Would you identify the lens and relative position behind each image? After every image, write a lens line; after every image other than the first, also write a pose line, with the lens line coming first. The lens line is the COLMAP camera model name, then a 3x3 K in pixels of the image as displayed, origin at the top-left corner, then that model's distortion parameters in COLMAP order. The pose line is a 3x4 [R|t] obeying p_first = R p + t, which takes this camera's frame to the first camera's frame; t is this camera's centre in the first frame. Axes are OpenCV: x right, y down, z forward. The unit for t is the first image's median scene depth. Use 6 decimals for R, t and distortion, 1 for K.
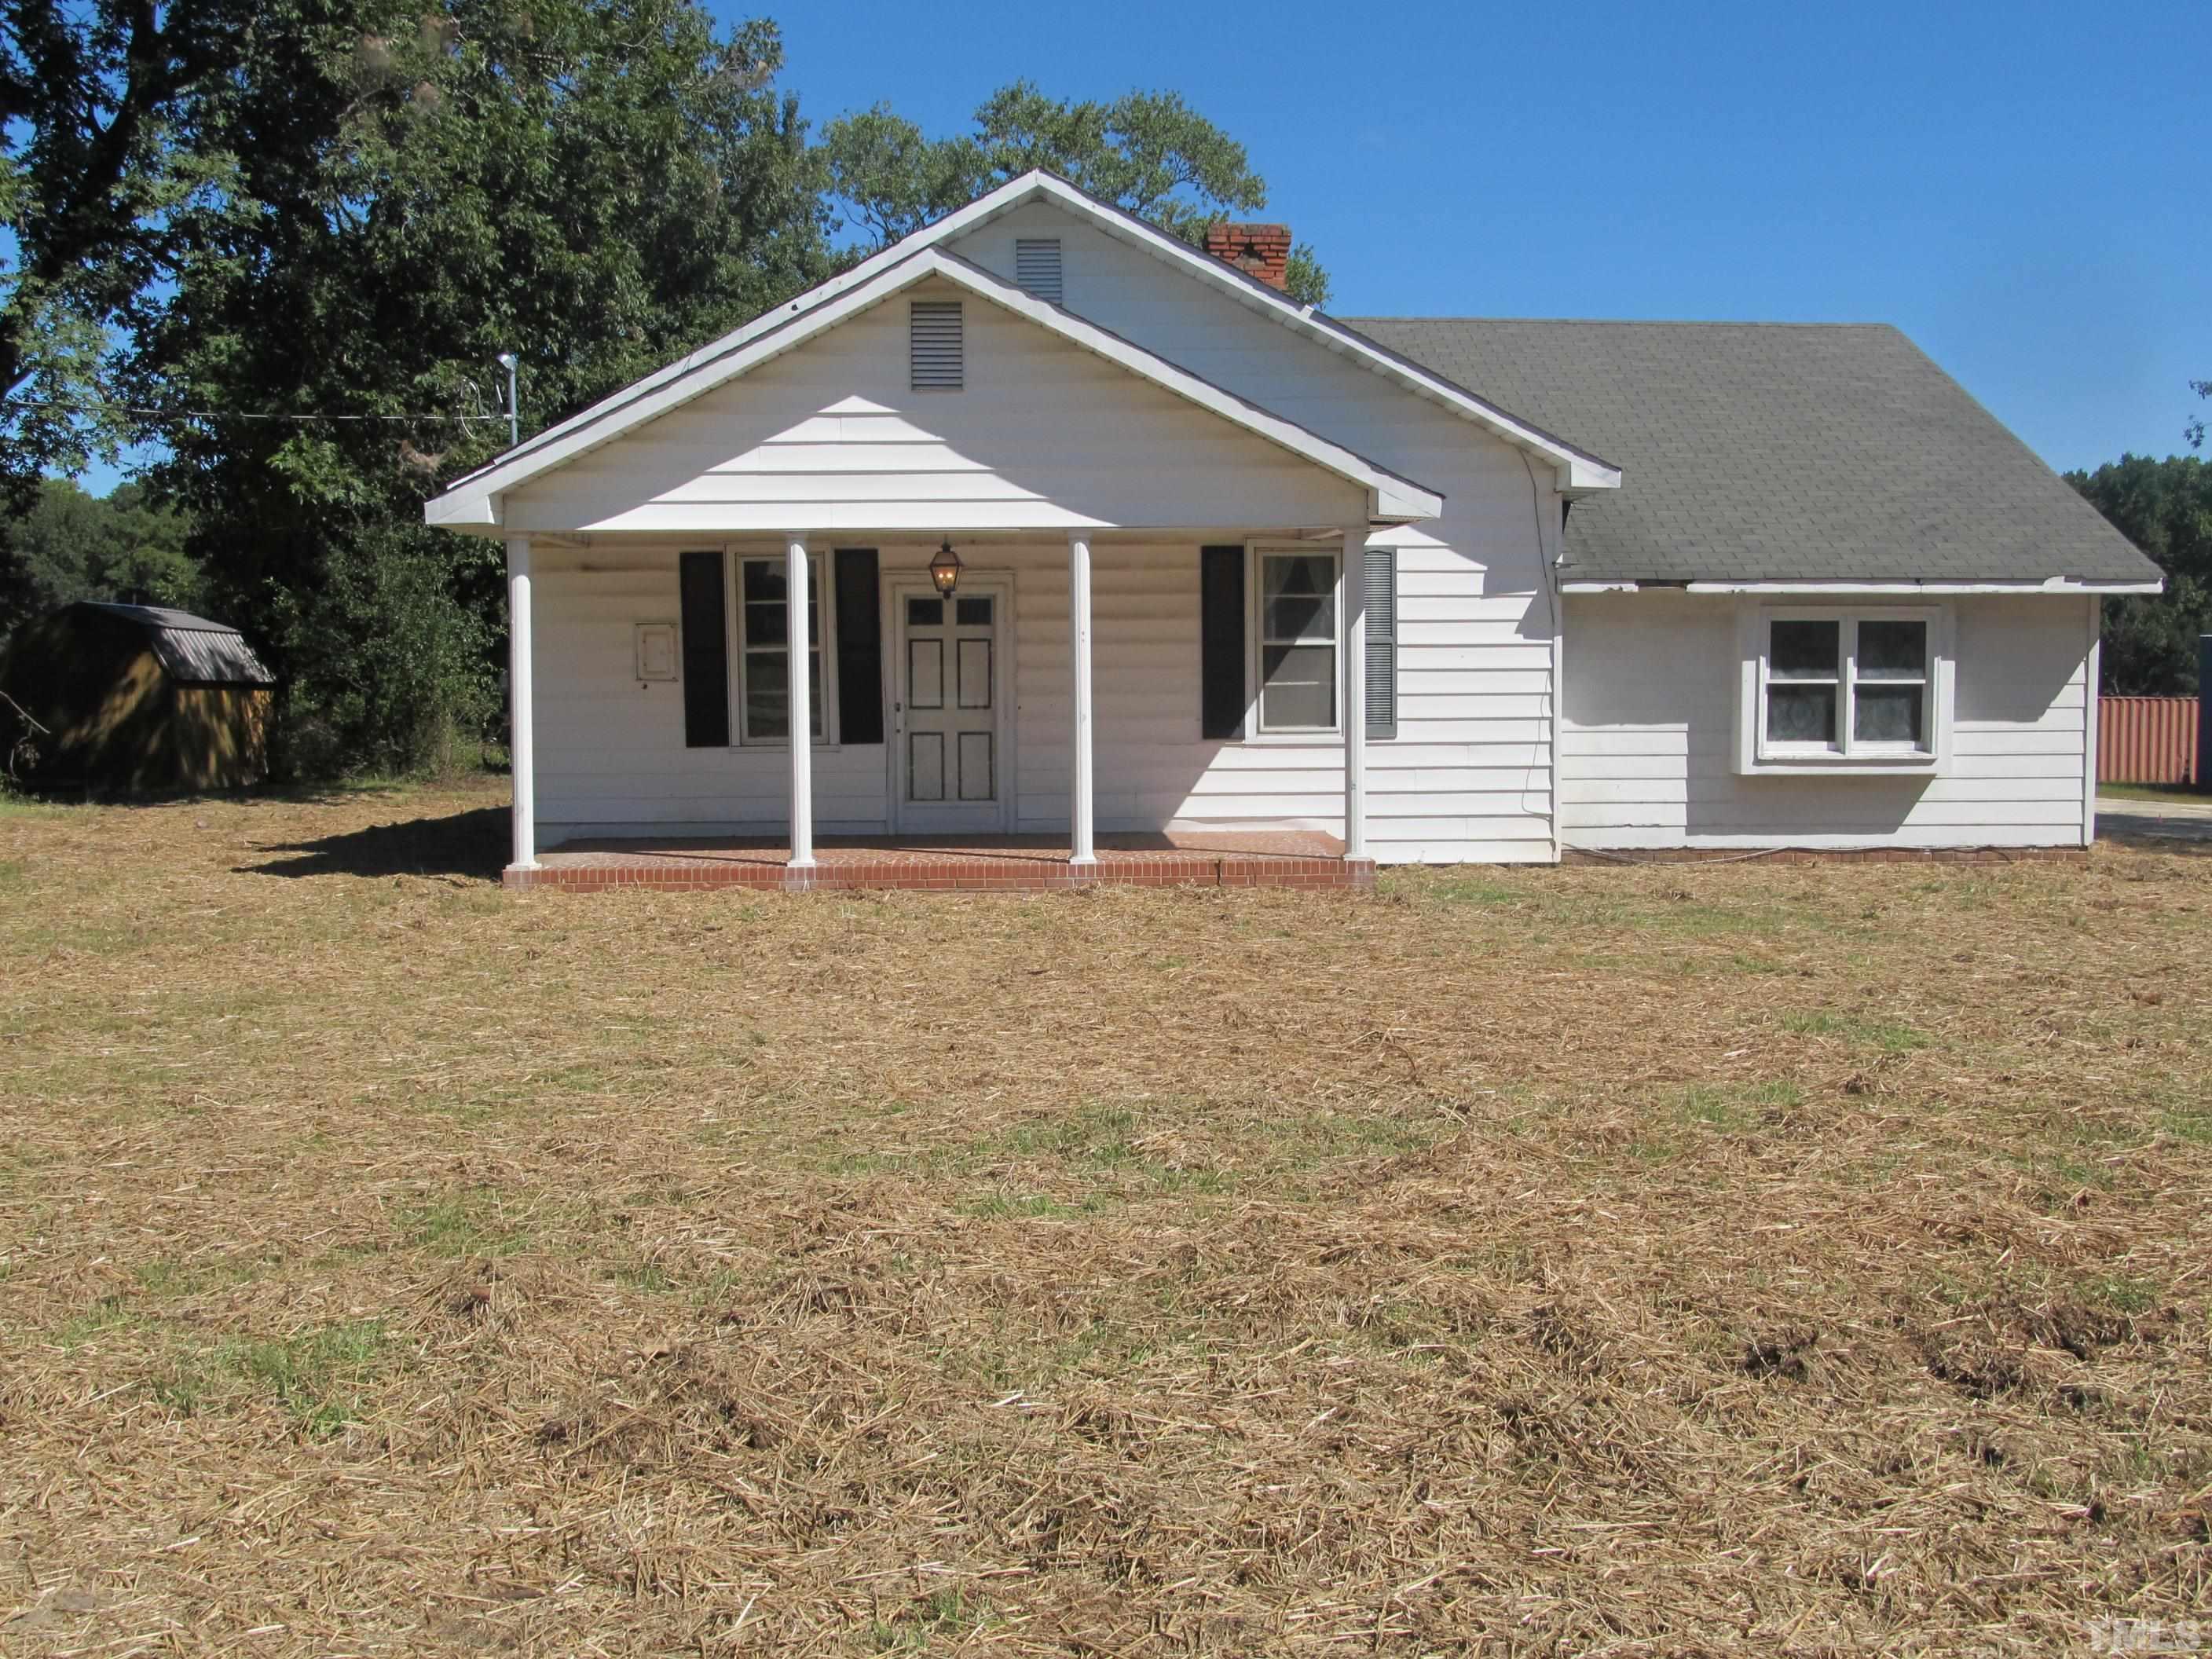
lens RADIAL K [[2223.7, 0, 1106.8], [0, 2223.7, 832.8], [0, 0, 1]] dist [-0.051861, 0.000000]
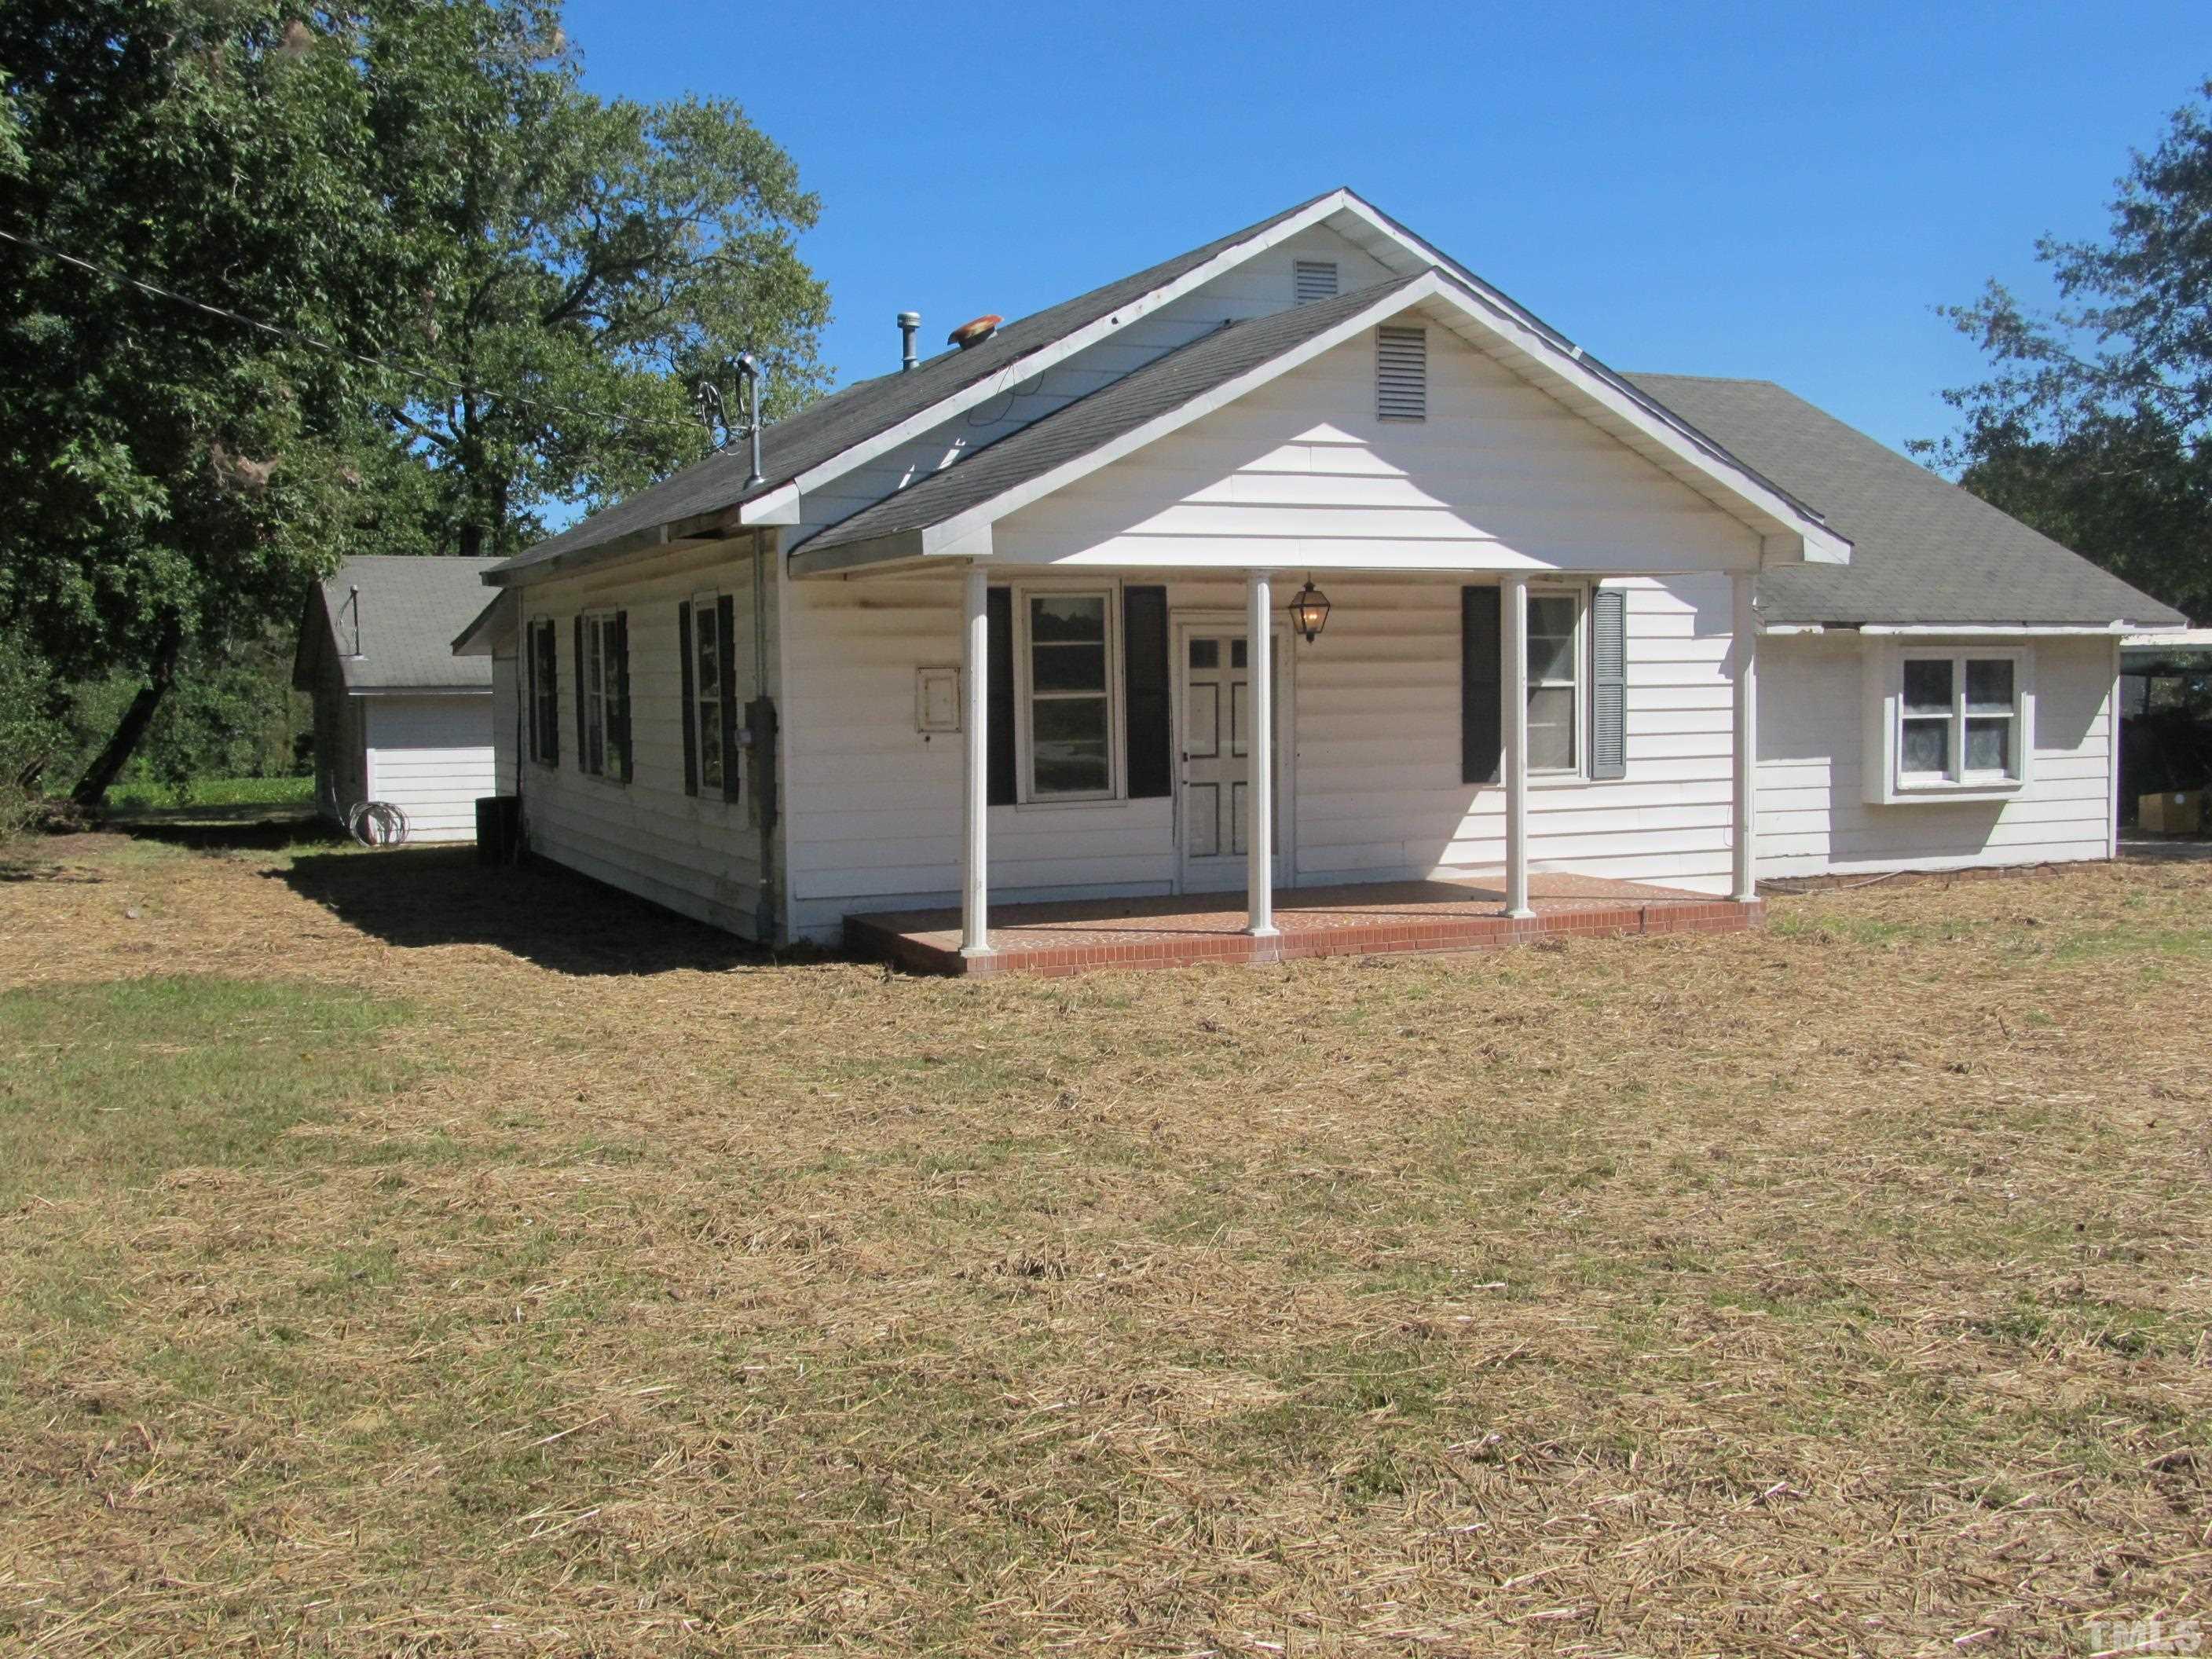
lens RADIAL K [[2223.7, 0, 1123.9], [0, 2223.7, 823.9], [0, 0, 1]] dist [-0.051861, 0.000000]
pose [[0.929668, -0.030615, 0.367125, -0.452476], [0.035841, 0.999330, -0.007425, -0.022321], [-0.366652, 0.020061, 0.930142, 0.146450]]
